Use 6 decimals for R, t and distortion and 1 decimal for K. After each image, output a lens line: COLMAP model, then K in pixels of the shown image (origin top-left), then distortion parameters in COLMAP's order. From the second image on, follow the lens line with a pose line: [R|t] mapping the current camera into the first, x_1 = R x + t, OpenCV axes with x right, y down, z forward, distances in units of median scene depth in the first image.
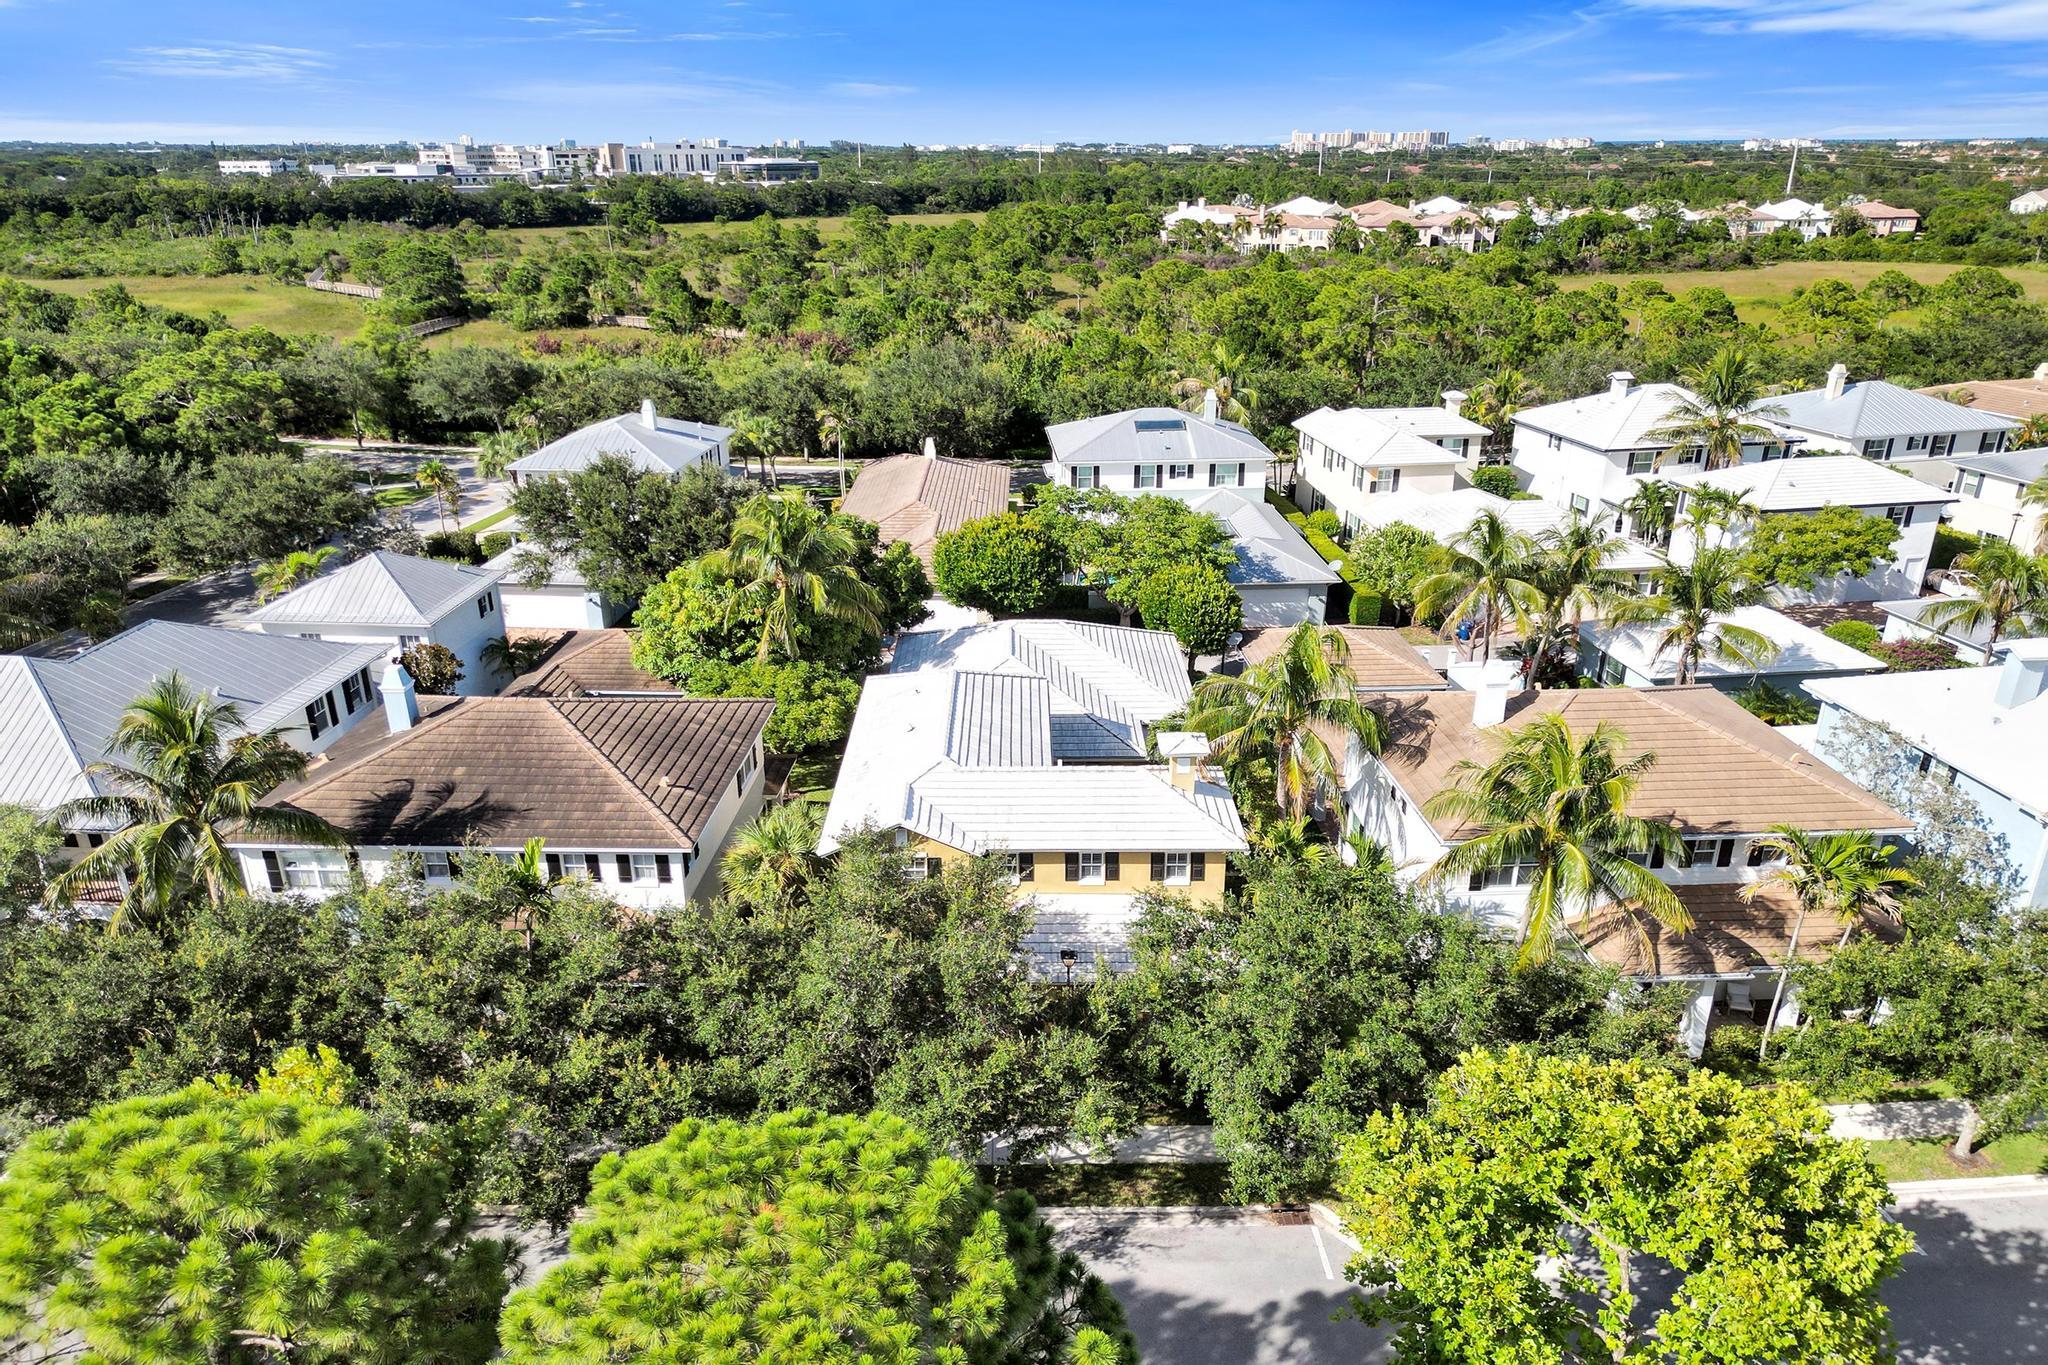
lens RADIAL K [[1463.1, 0, 1025.9], [0, 1463.1, 786.4], [0, 0, 1]] dist [0.077430, -0.071095]
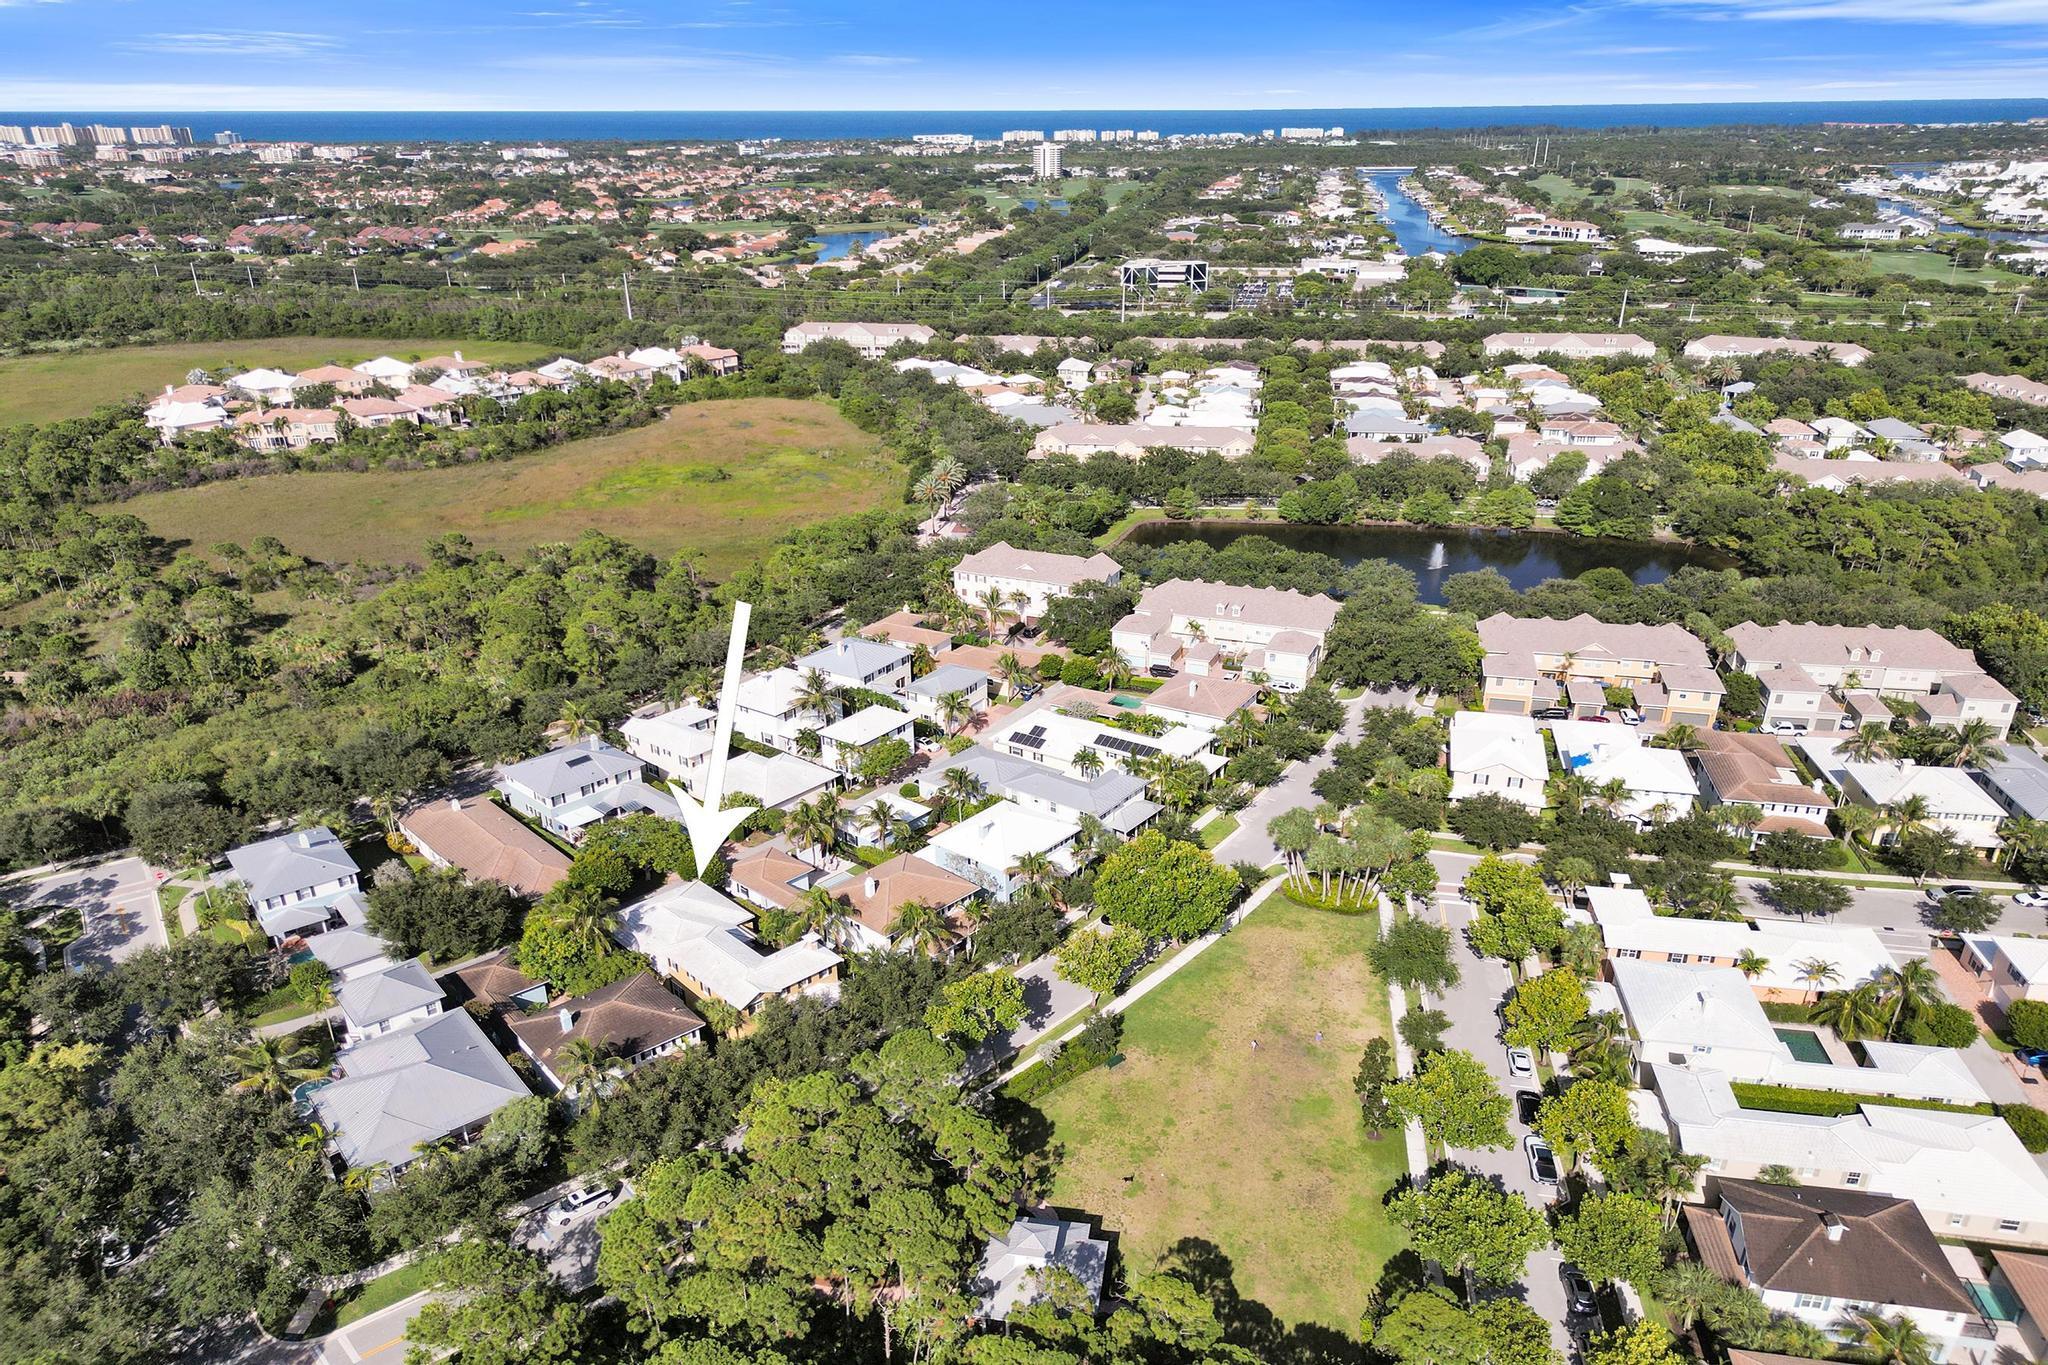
lens RADIAL K [[1459.5, 0, 1019.1], [0, 1459.5, 767.2], [0, 0, 1]] dist [0.069509, -0.062136]
pose [[0.734848, -0.292645, 0.611848, -0.655353], [0.281300, 0.952378, 0.117669, -0.291912], [-0.617146, 0.085644, 0.782174, -0.863520]]
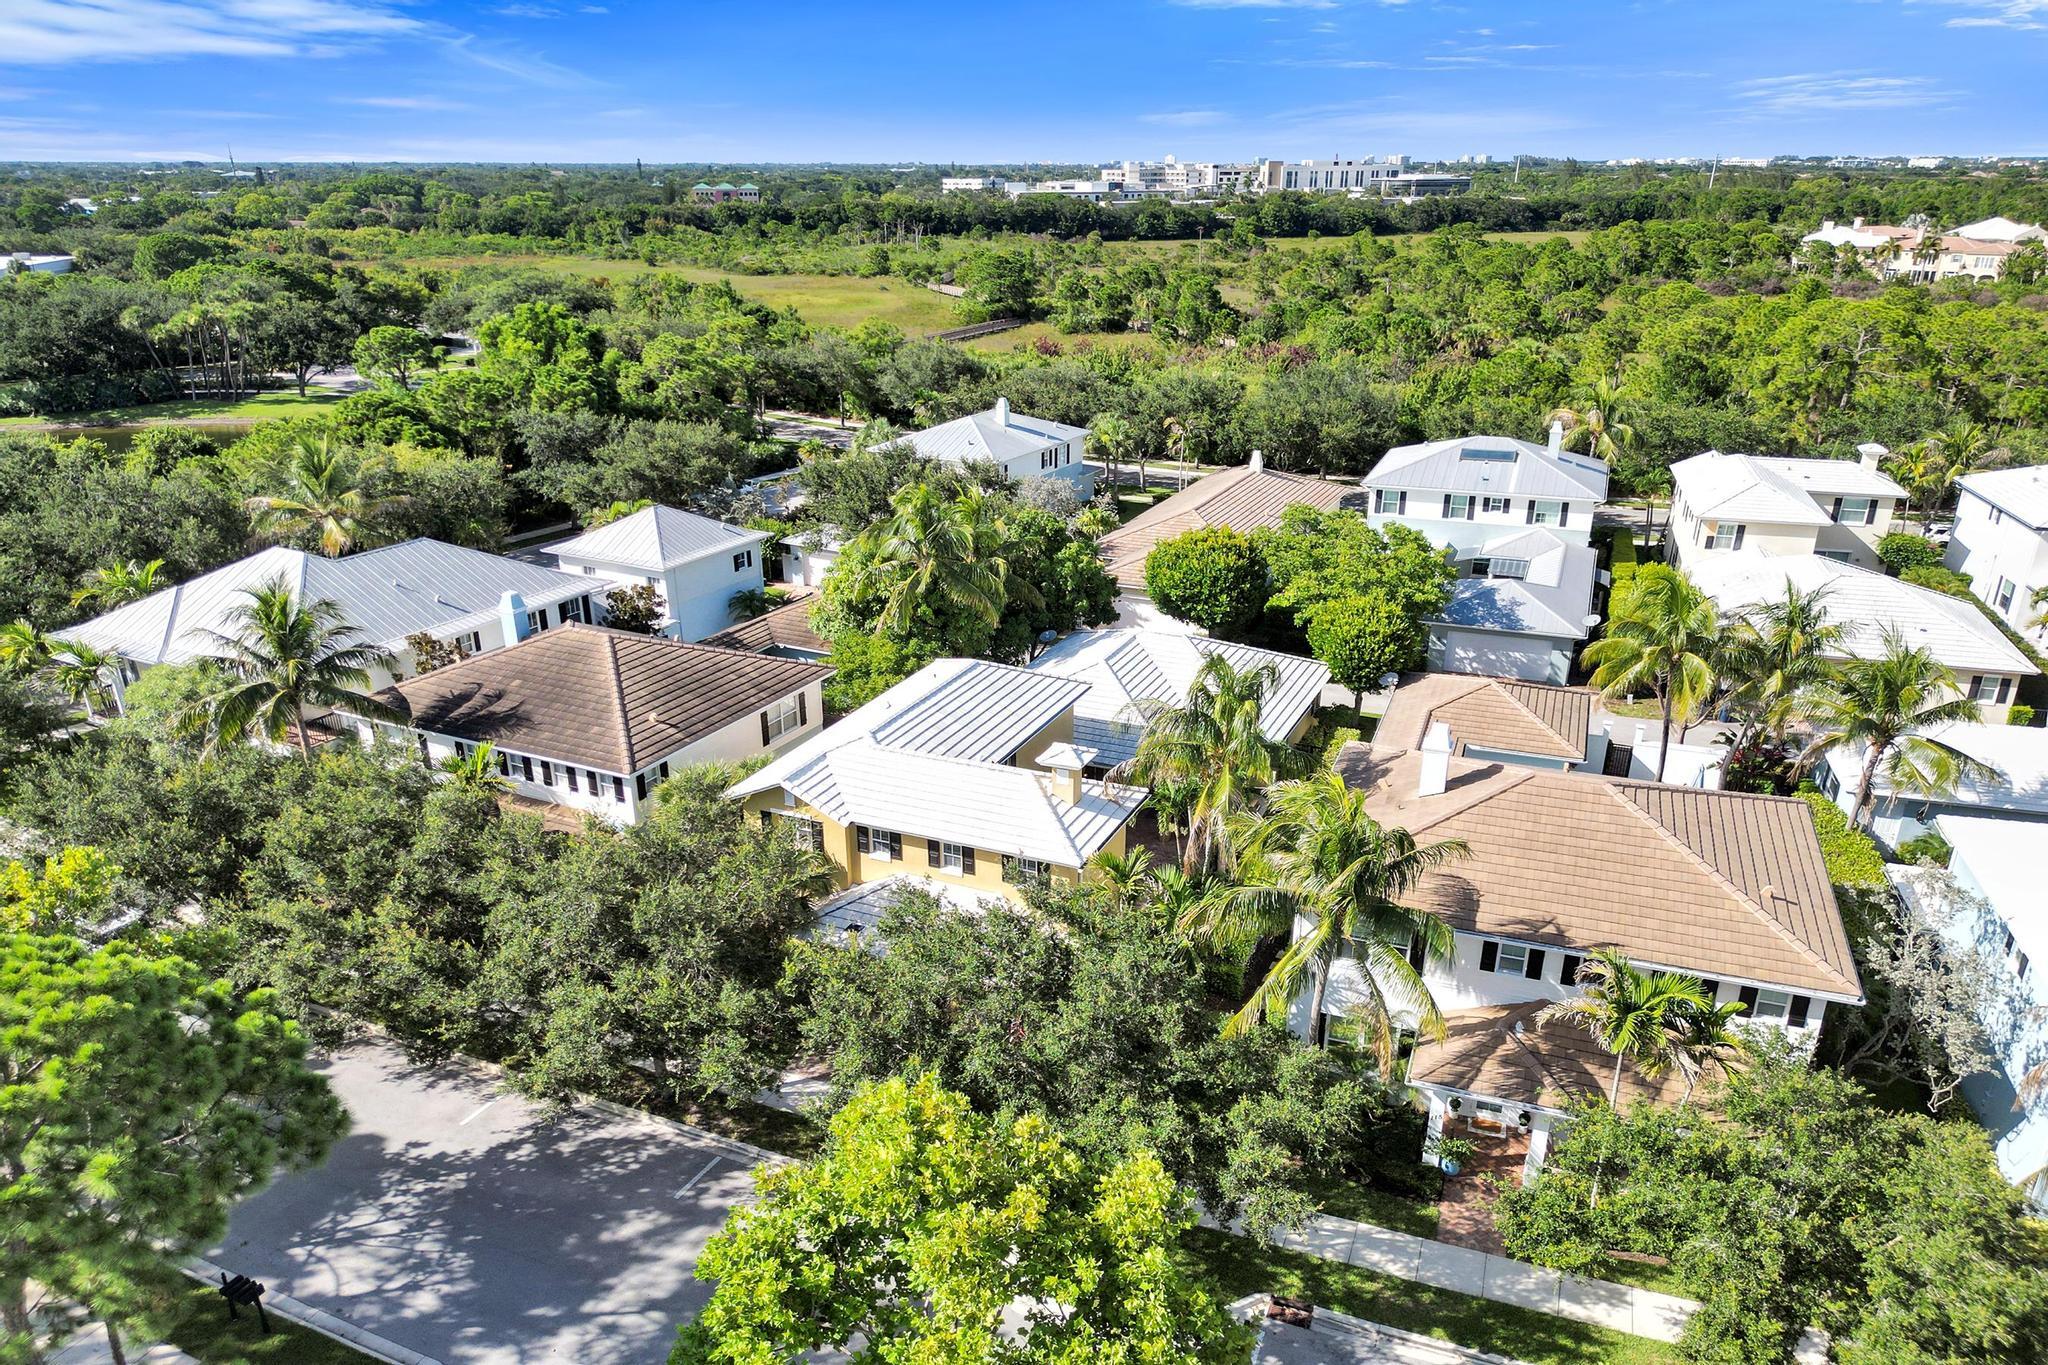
lens RADIAL K [[1445.1, 0, 1026.2], [0, 1445.1, 769.4], [0, 0, 1]] dist [0.070150, -0.063424]
pose [[0.910279, 0.162684, -0.380692, 0.202313], [-0.168124, 0.985579, 0.019170, -0.014820], [0.378321, 0.046553, 0.924503, 0.032939]]
